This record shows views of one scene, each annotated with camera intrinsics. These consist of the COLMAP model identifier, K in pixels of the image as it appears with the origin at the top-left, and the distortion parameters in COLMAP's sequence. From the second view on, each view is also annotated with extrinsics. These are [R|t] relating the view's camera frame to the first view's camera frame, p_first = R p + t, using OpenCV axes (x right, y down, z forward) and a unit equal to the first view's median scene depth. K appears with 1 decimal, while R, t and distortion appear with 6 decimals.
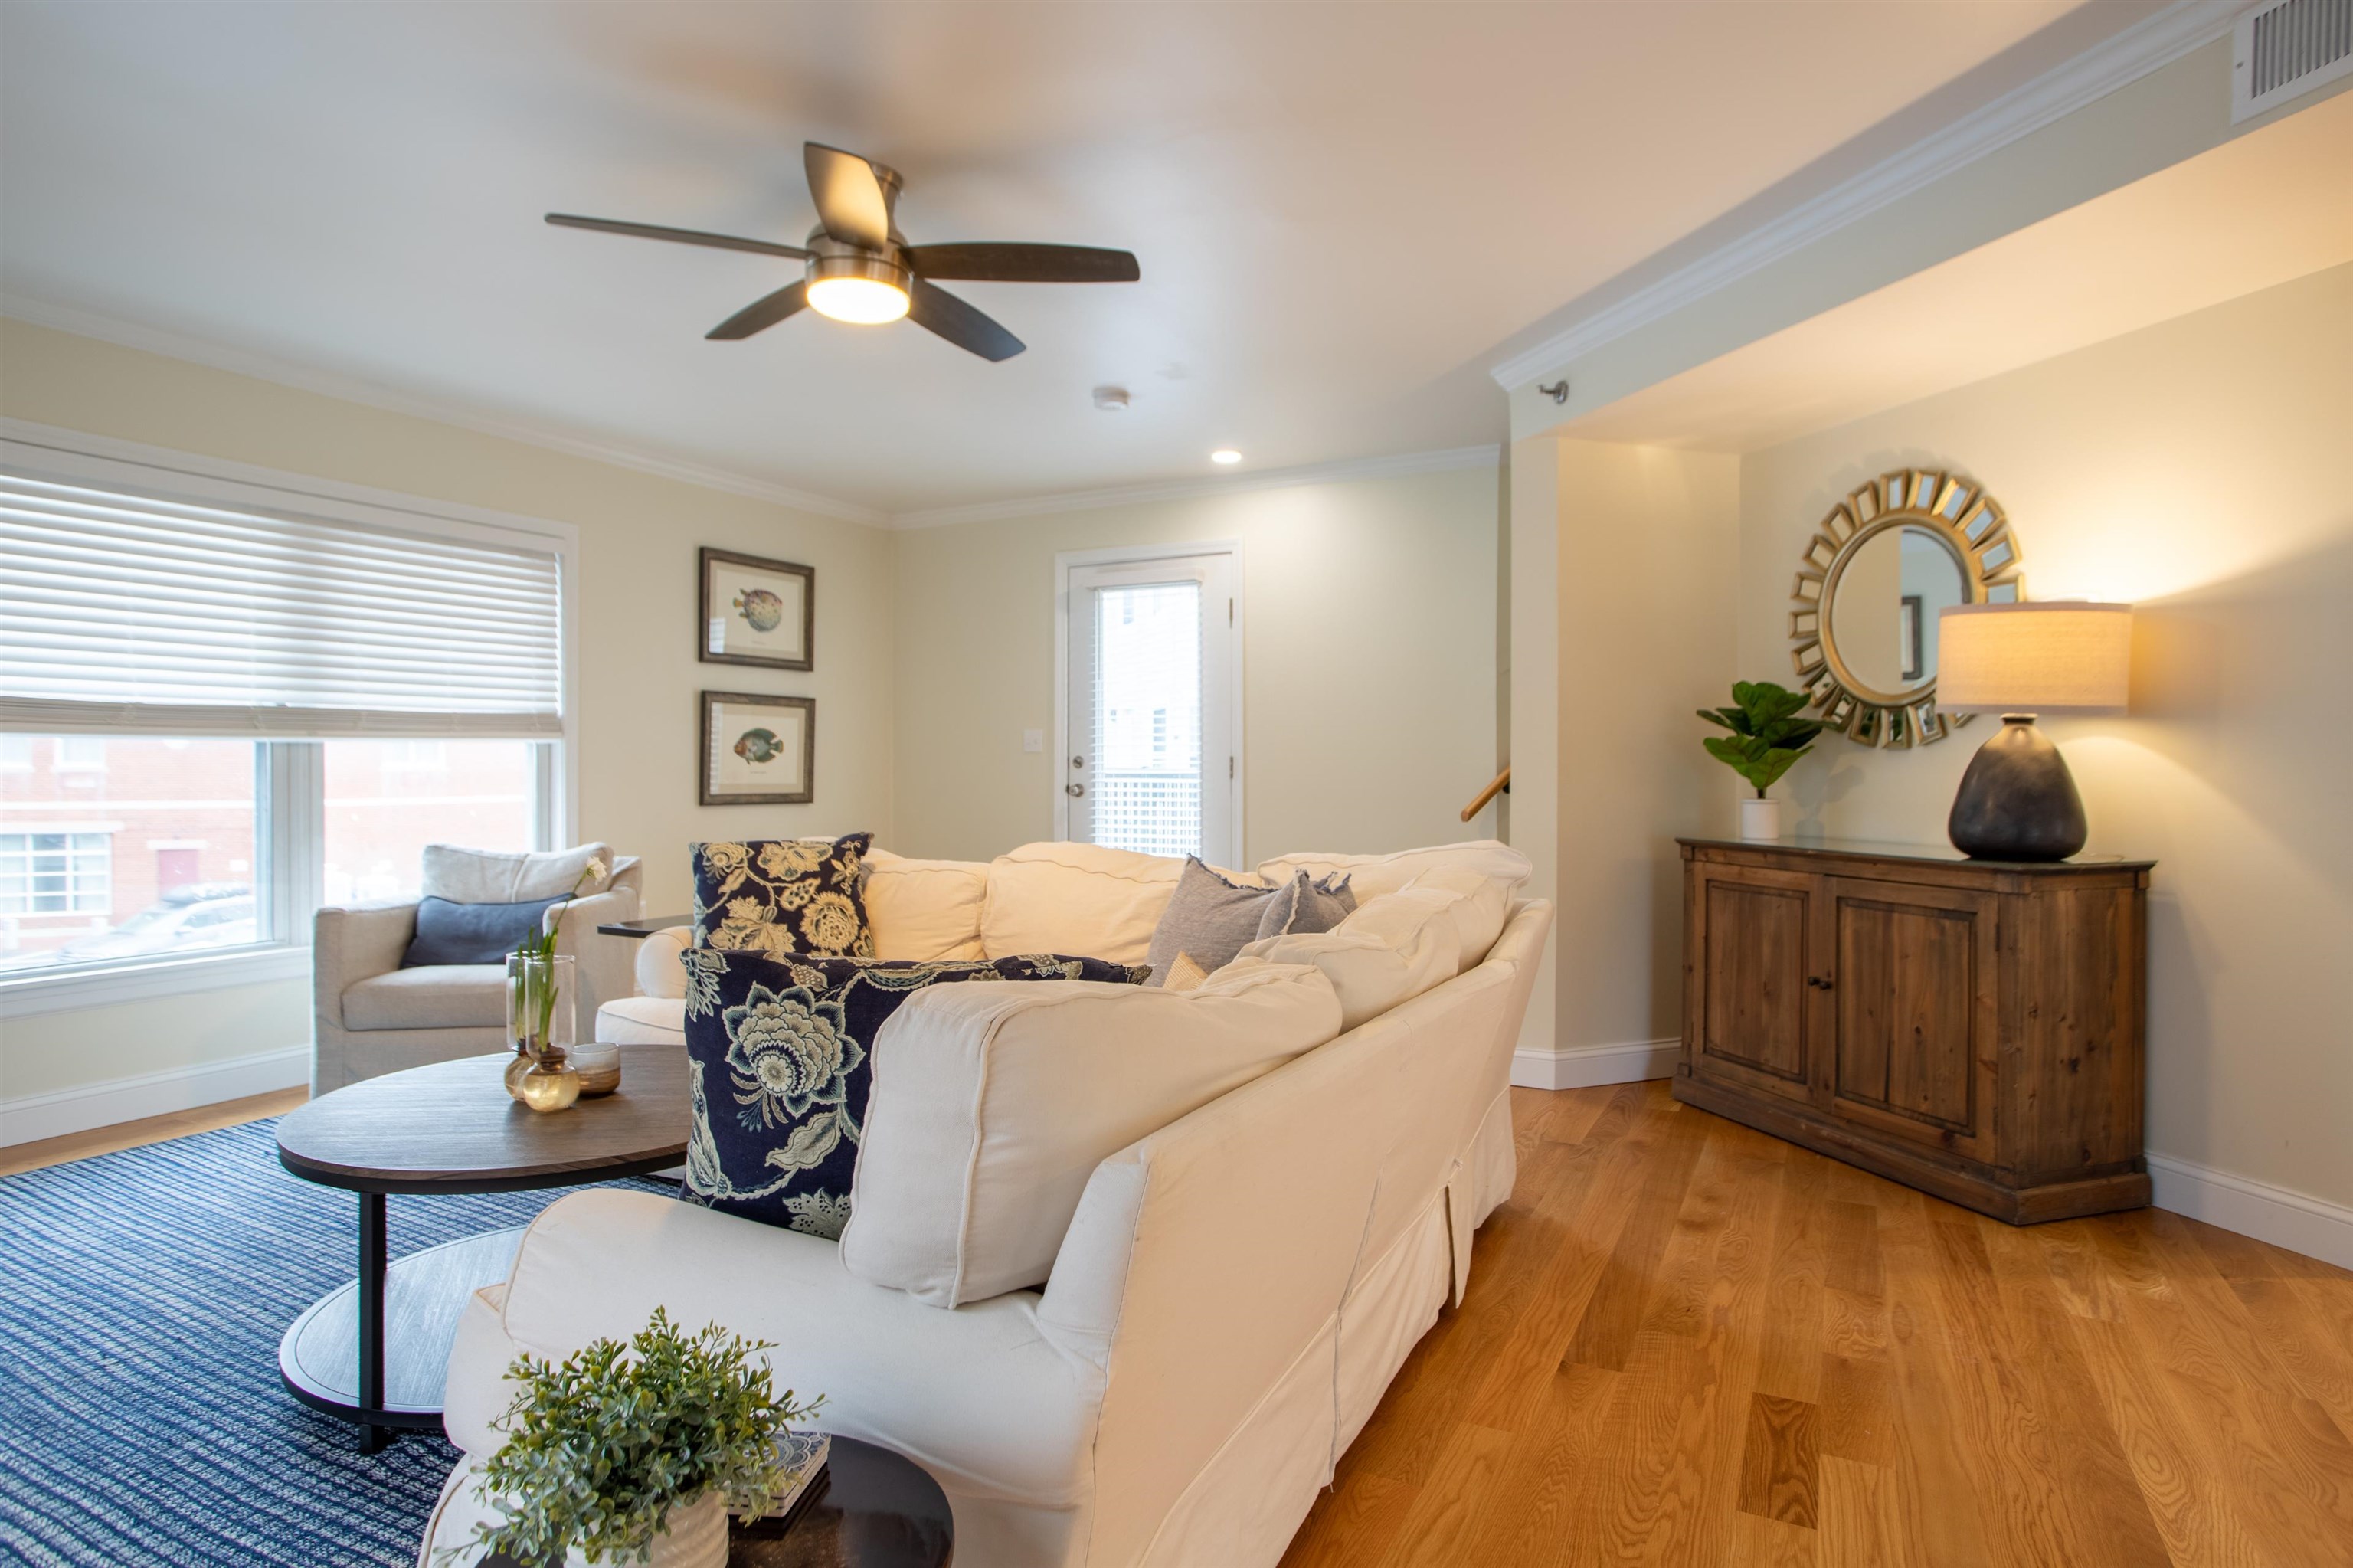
lens RADIAL K [[1291.6, 0, 1176.5], [0, 1291.6, 784.0], [0, 0, 1]] dist [-0.001610, -0.000251]
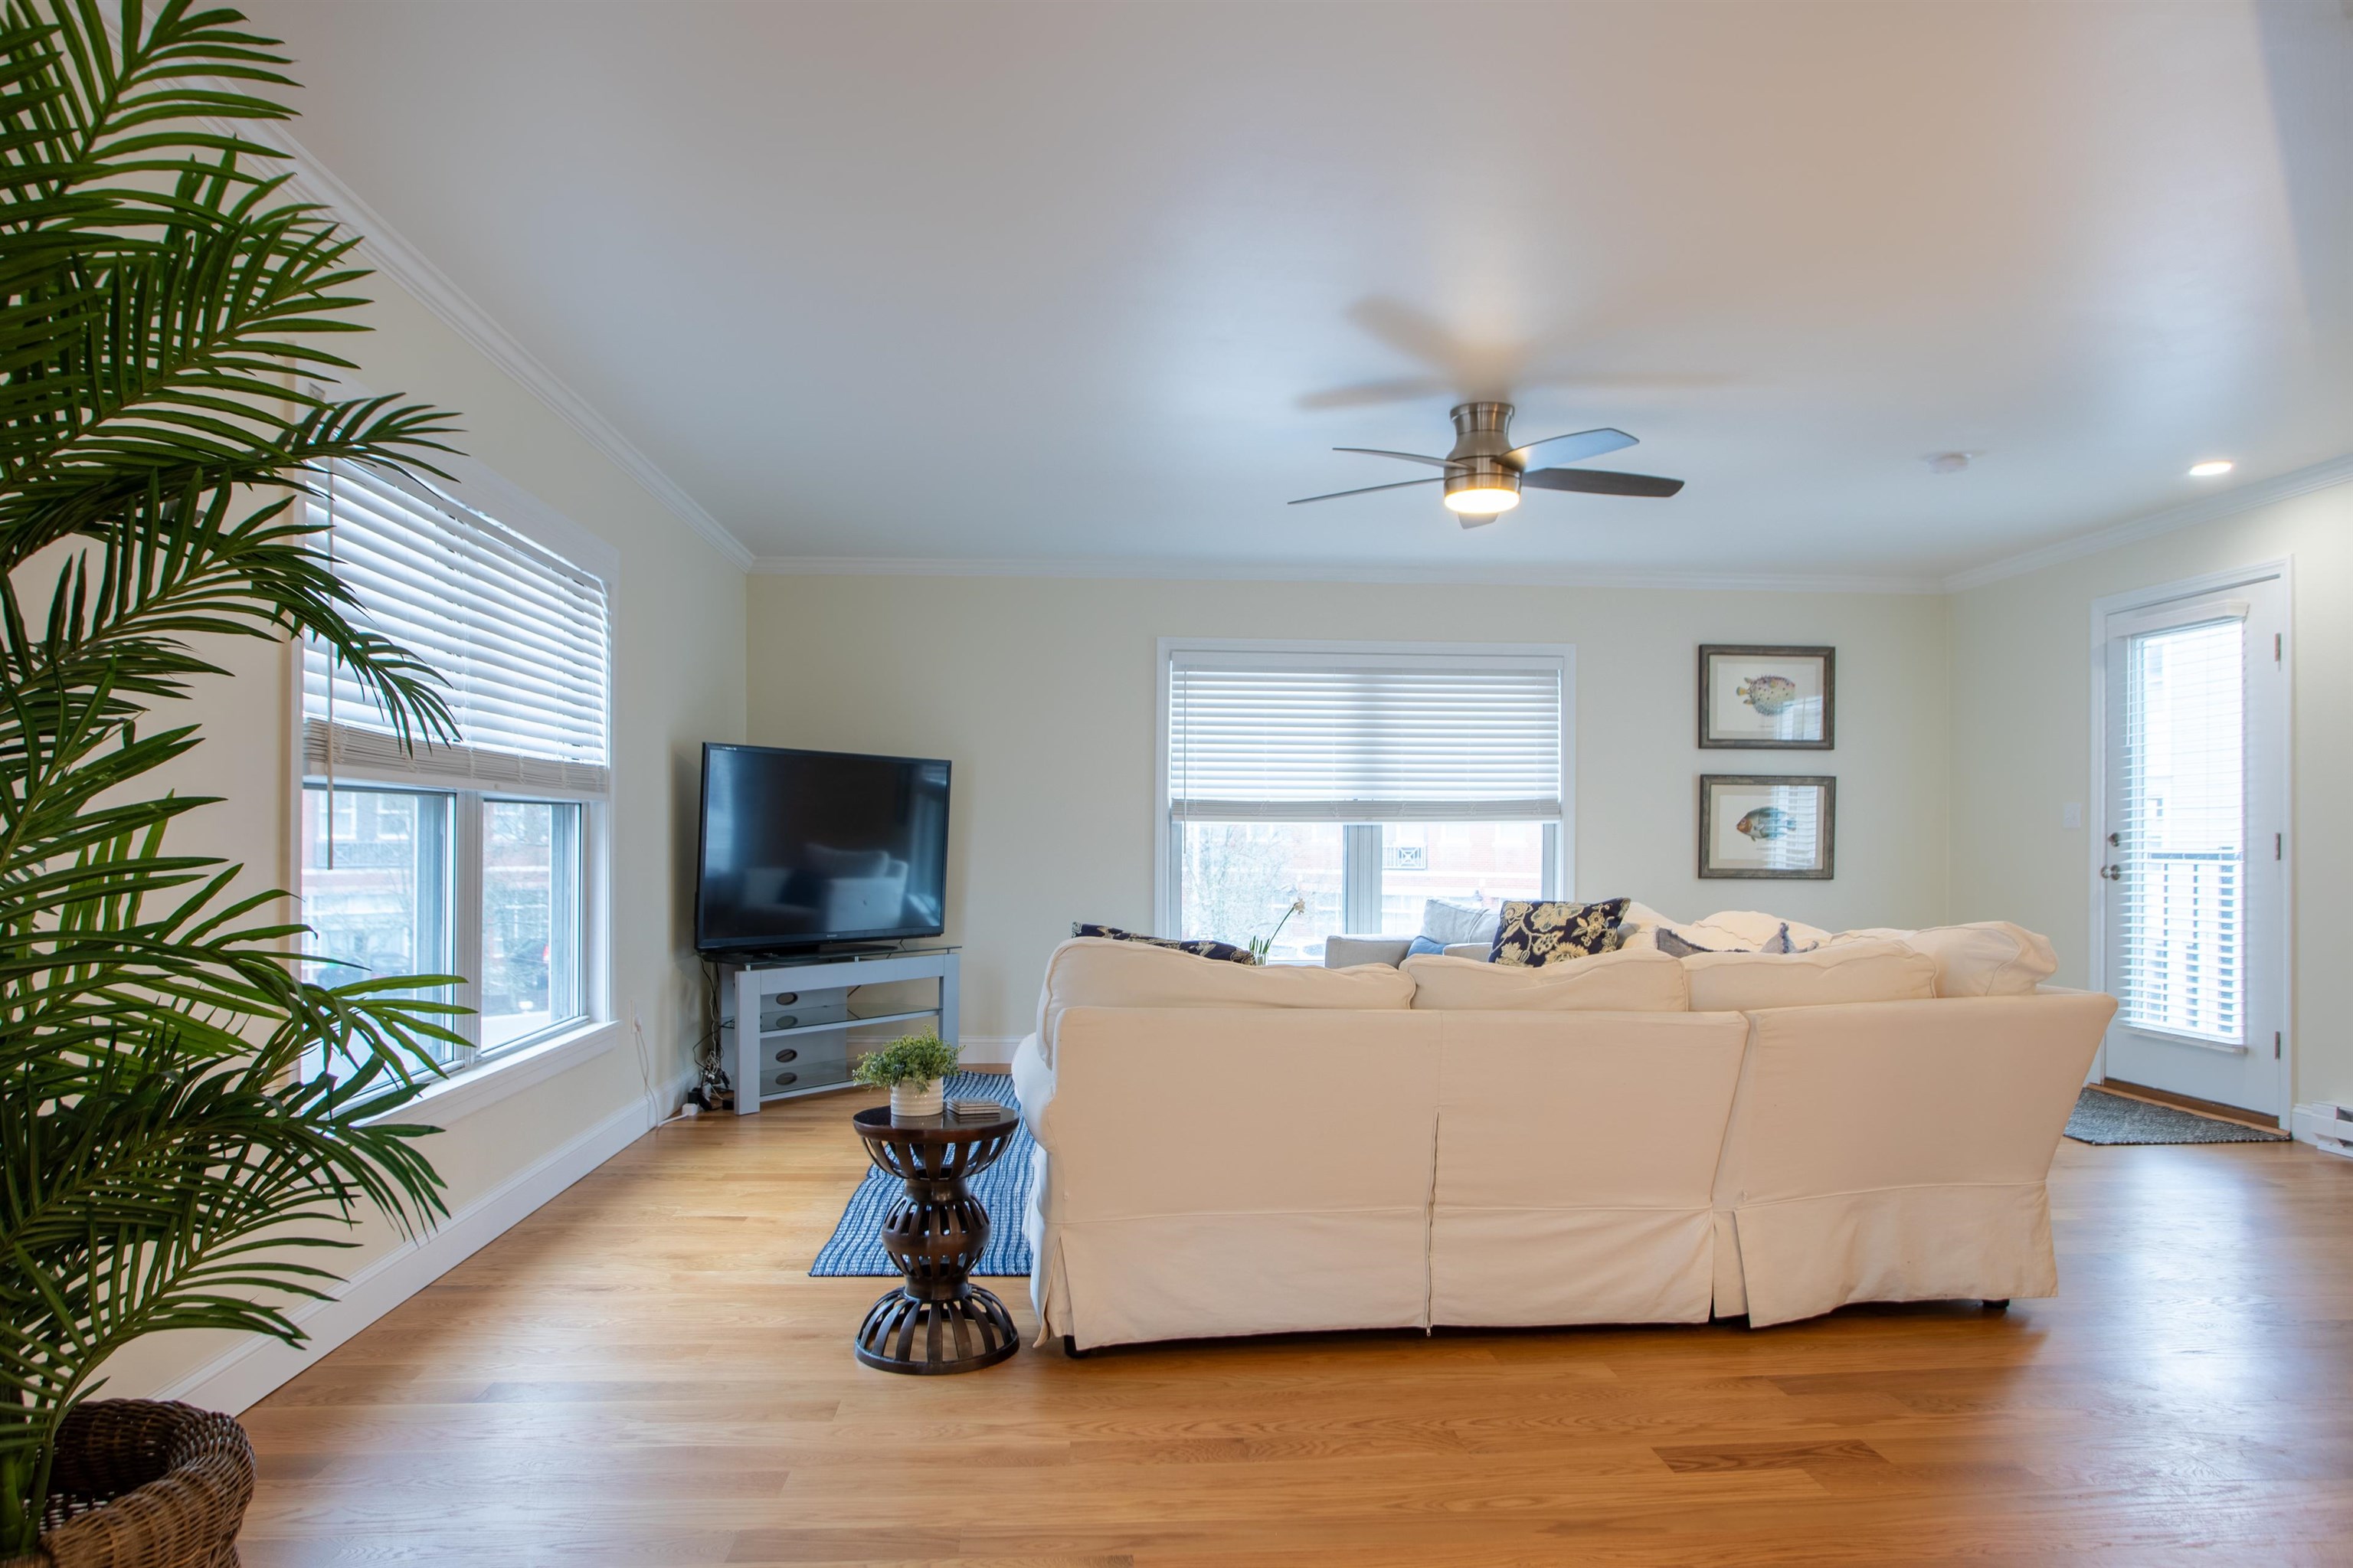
lens RADIAL K [[1494.6, 0, 1176.5], [0, 1494.6, 784.0], [0, 0, 1]] dist [-0.001733, -0.000520]
pose [[0.525352, -0.030077, -0.850353, 0.517203], [-0.016689, 0.998819, -0.045639, 0.001849], [0.850721, 0.038168, 0.524229, -0.055423]]
